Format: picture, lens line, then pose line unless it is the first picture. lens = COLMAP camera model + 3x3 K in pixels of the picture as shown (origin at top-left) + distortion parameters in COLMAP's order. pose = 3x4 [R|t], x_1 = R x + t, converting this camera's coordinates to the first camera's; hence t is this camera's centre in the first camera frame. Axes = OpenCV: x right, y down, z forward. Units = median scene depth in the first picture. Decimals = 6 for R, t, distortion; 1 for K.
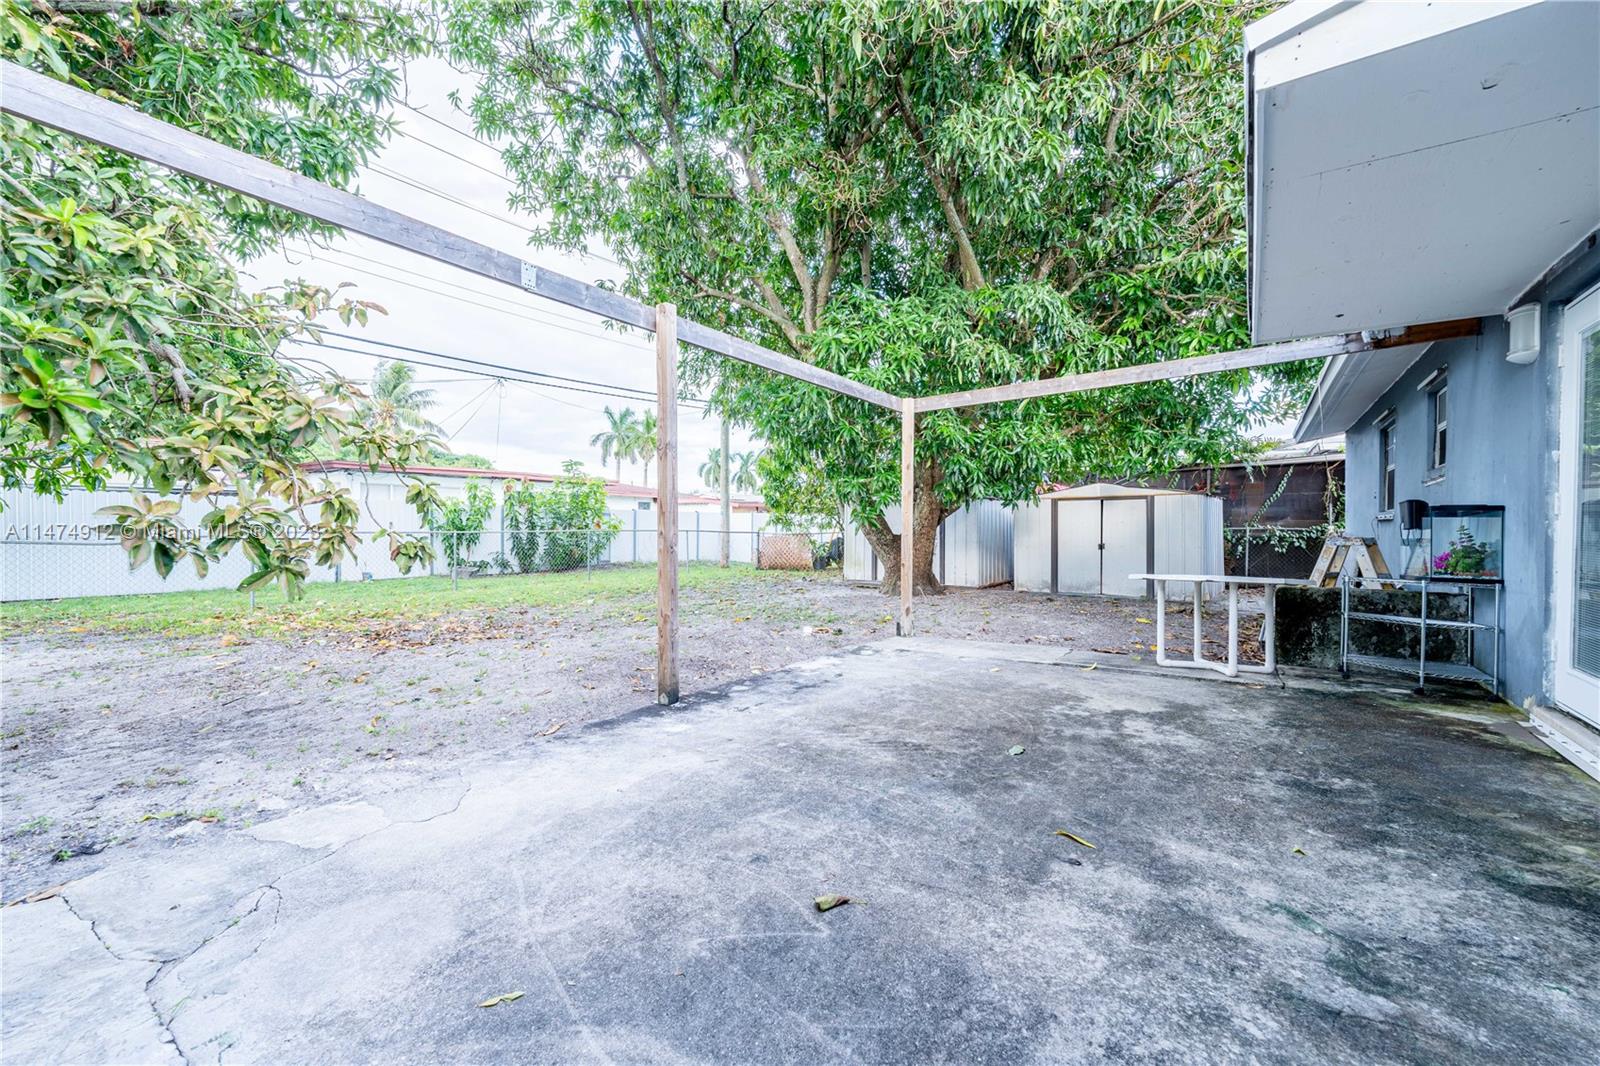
lens RADIAL K [[661.6, 0, 805.1], [0, 661.6, 539.2], [0, 0, 1]] dist [0.001732, 0.001321]
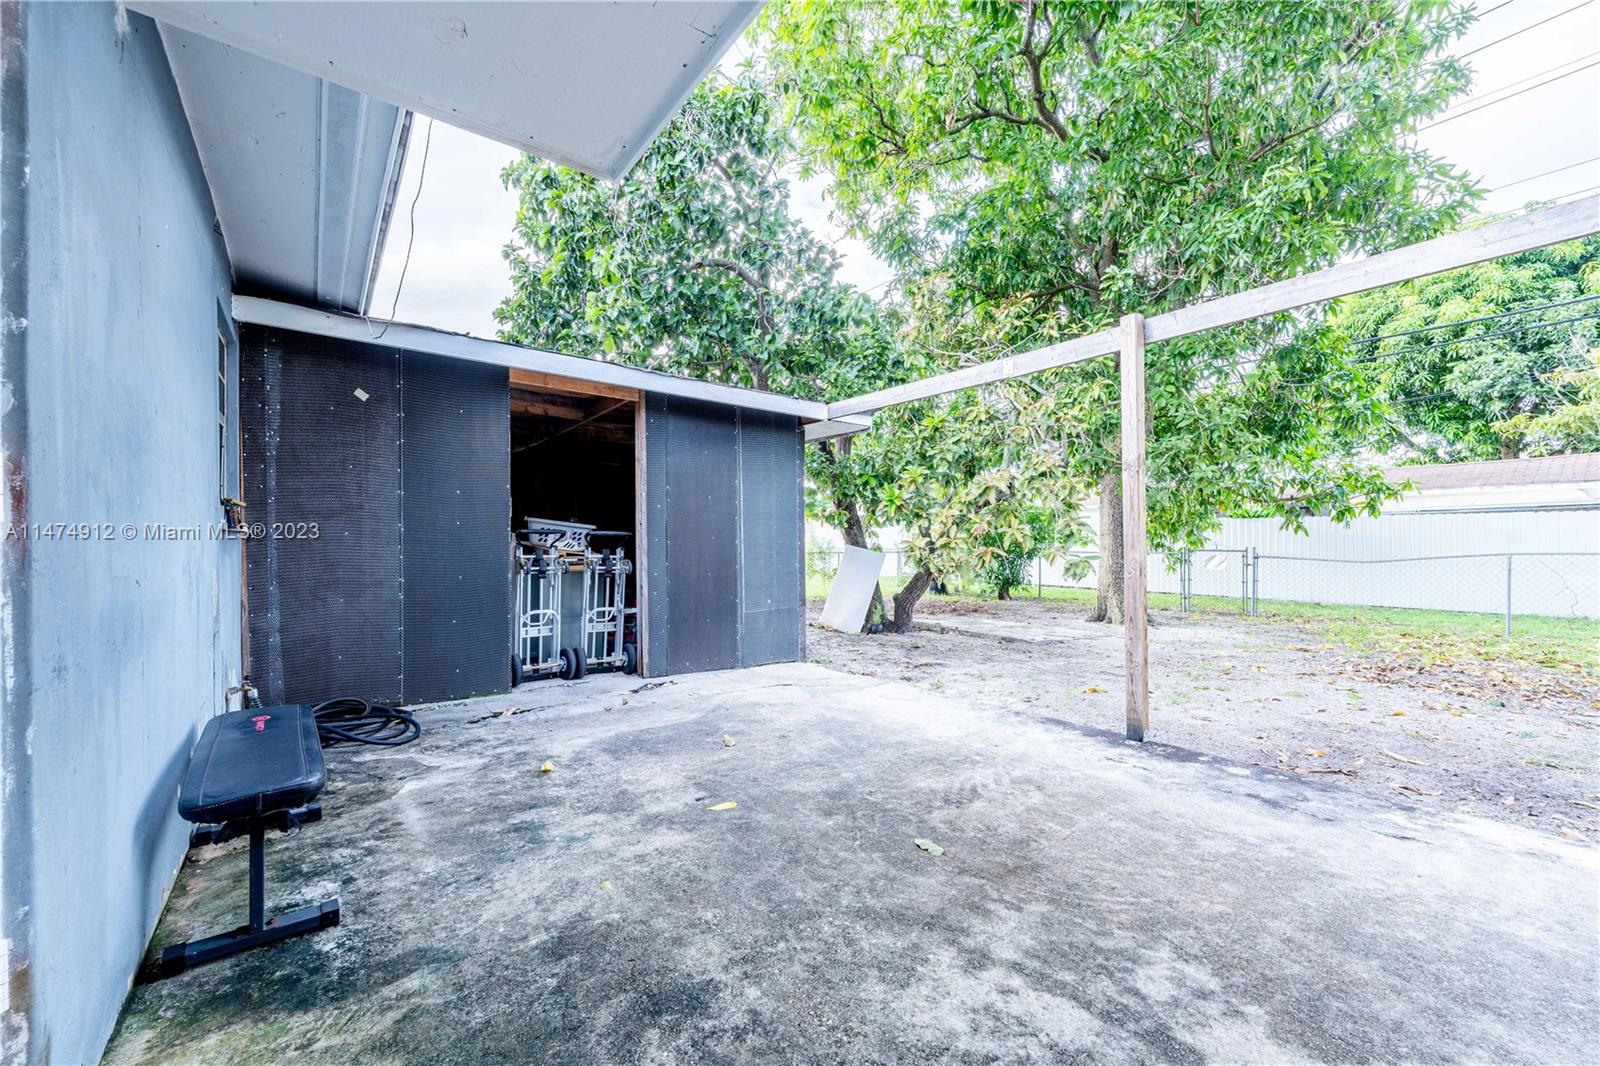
lens RADIAL K [[661.6, 0, 805.1], [0, 661.6, 539.2], [0, 0, 1]] dist [0.001732, 0.001321]
pose [[-0.332730, -0.011640, -0.942950, 1.216170], [-0.016021, 0.999849, -0.006689, -0.038508], [0.942886, 0.012882, -0.332866, 1.226800]]
